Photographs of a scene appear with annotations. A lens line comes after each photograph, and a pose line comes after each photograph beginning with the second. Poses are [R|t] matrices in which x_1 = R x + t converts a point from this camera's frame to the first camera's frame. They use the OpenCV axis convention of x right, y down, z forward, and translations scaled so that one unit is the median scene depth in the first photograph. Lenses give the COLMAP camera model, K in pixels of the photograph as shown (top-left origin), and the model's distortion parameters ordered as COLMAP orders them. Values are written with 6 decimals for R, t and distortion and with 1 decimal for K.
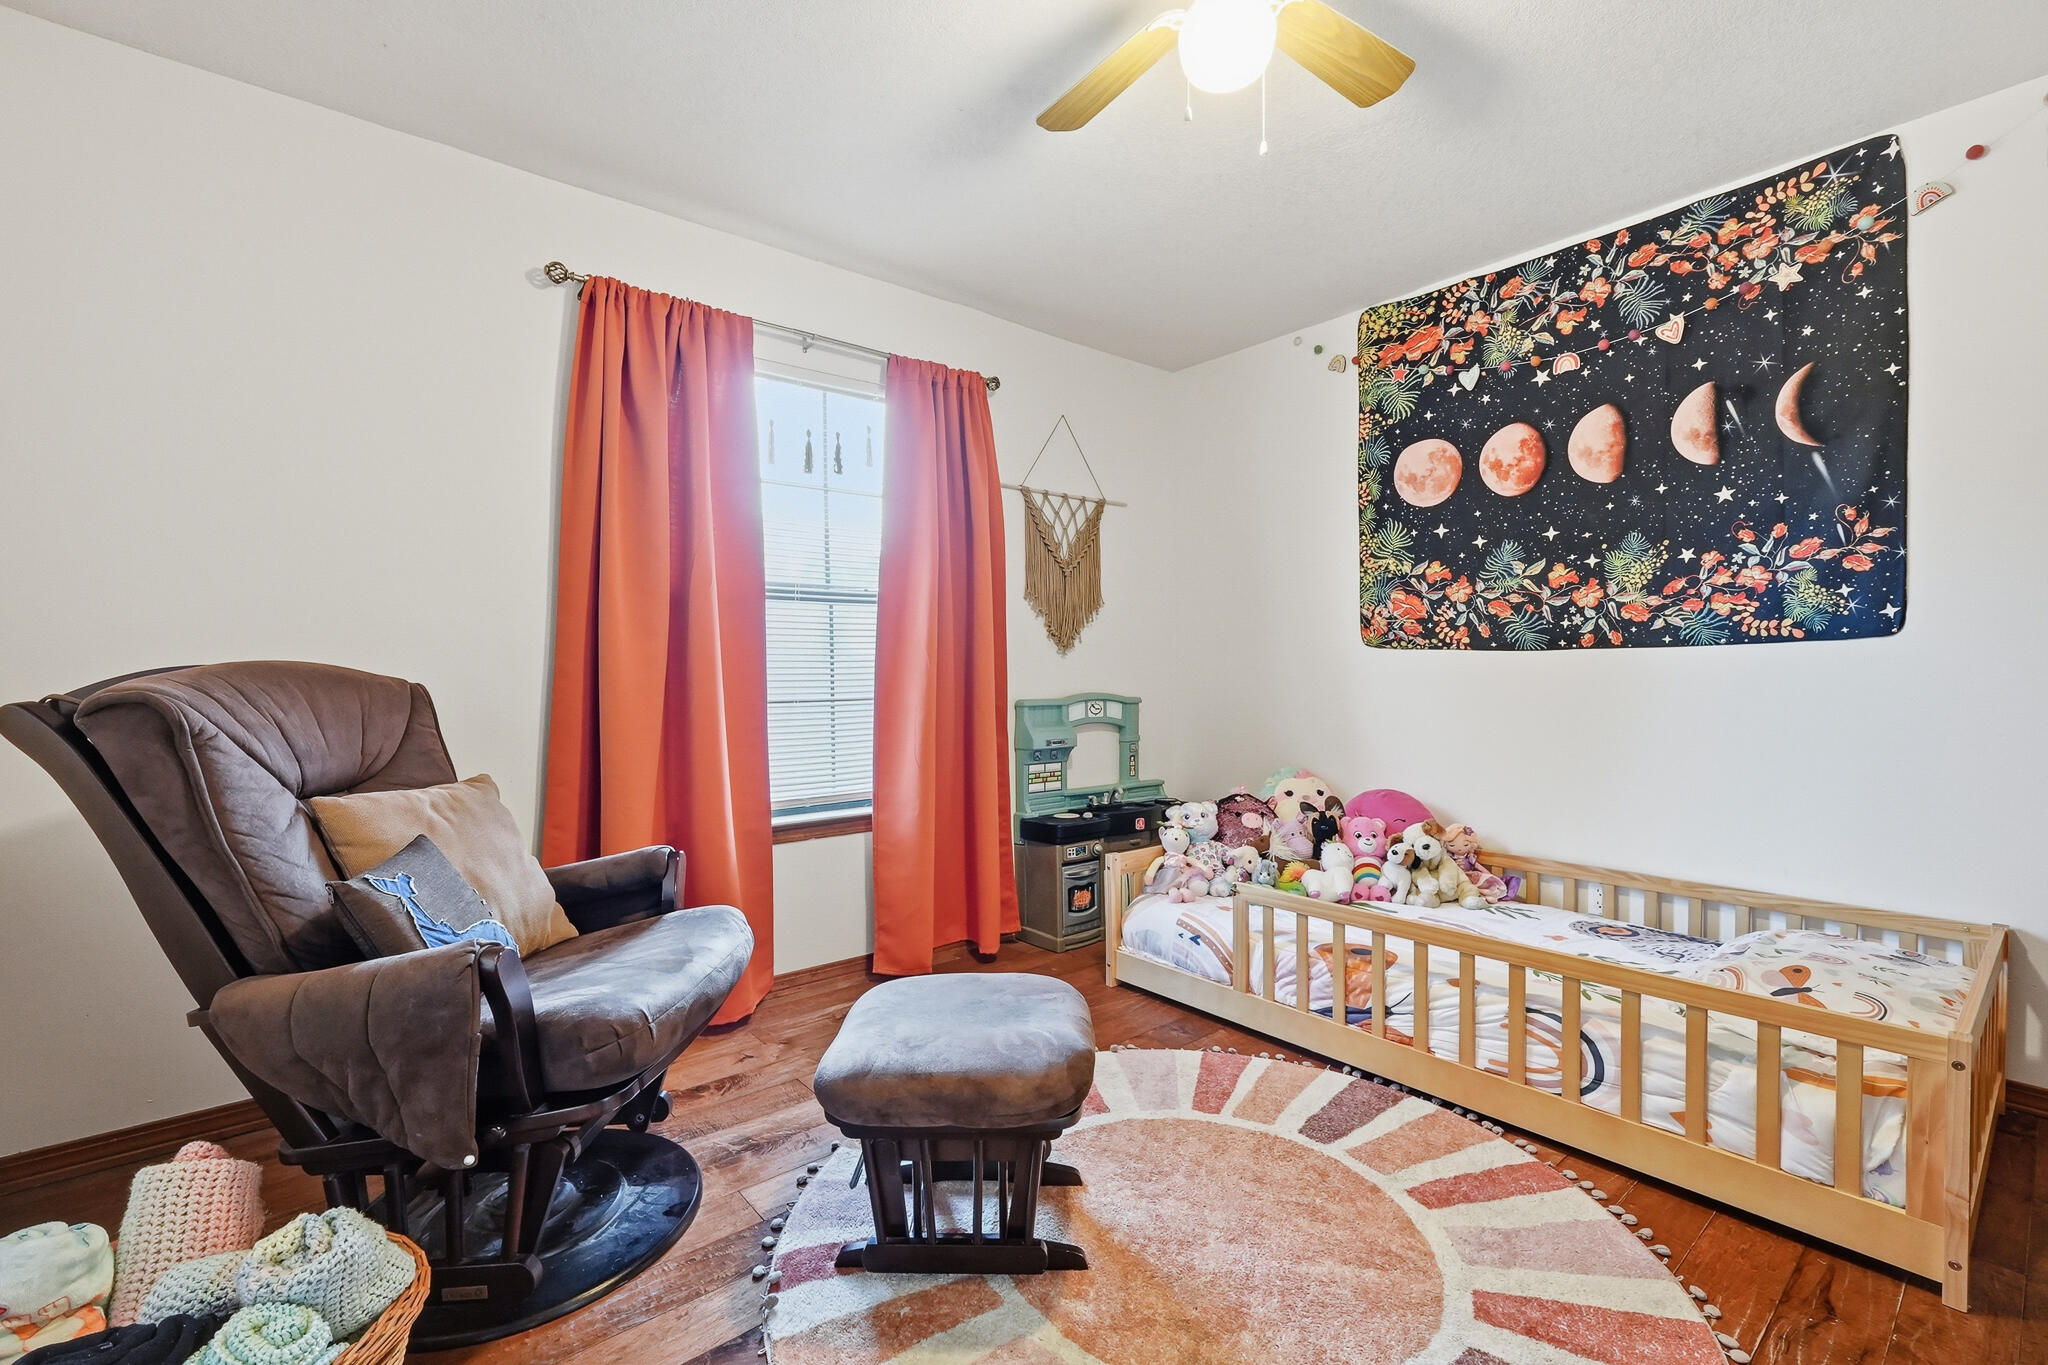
lens RADIAL K [[866.2, 0, 1020.2], [0, 866.2, 679.7], [0, 0, 1]] dist [0.002990, 0.001463]
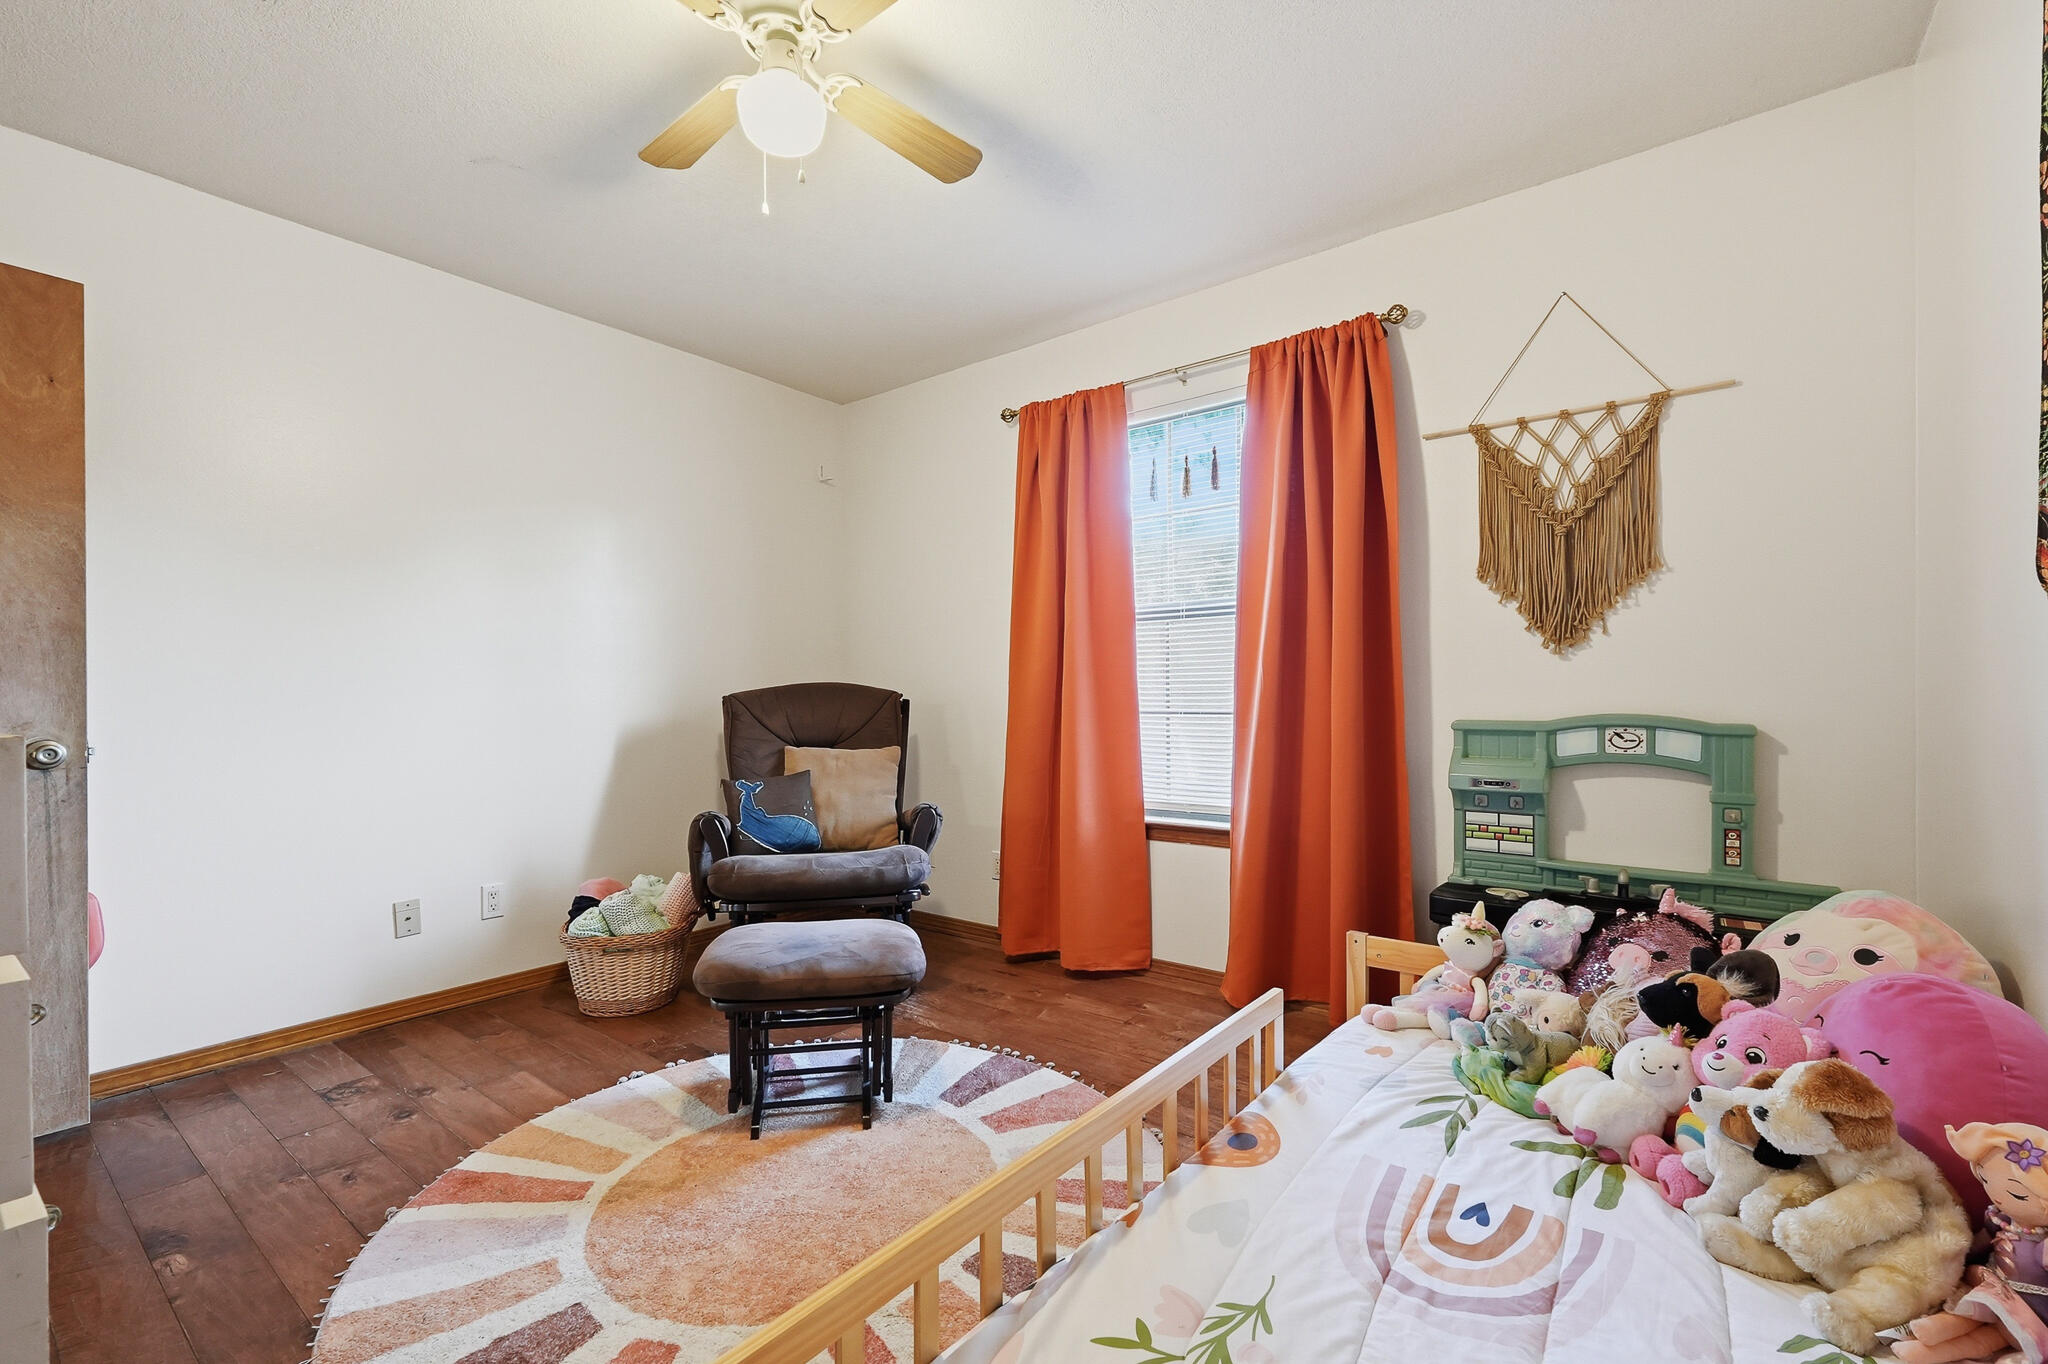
lens RADIAL K [[866.2, 0, 1021.6], [0, 866.2, 697.6], [0, 0, 1]] dist [0.002990, 0.001463]
pose [[0.244574, 0.004389, -0.969621, 0.617932], [-0.000751, 0.999990, 0.004337, 0.000834], [0.969630, -0.000333, 0.244575, 0.458760]]
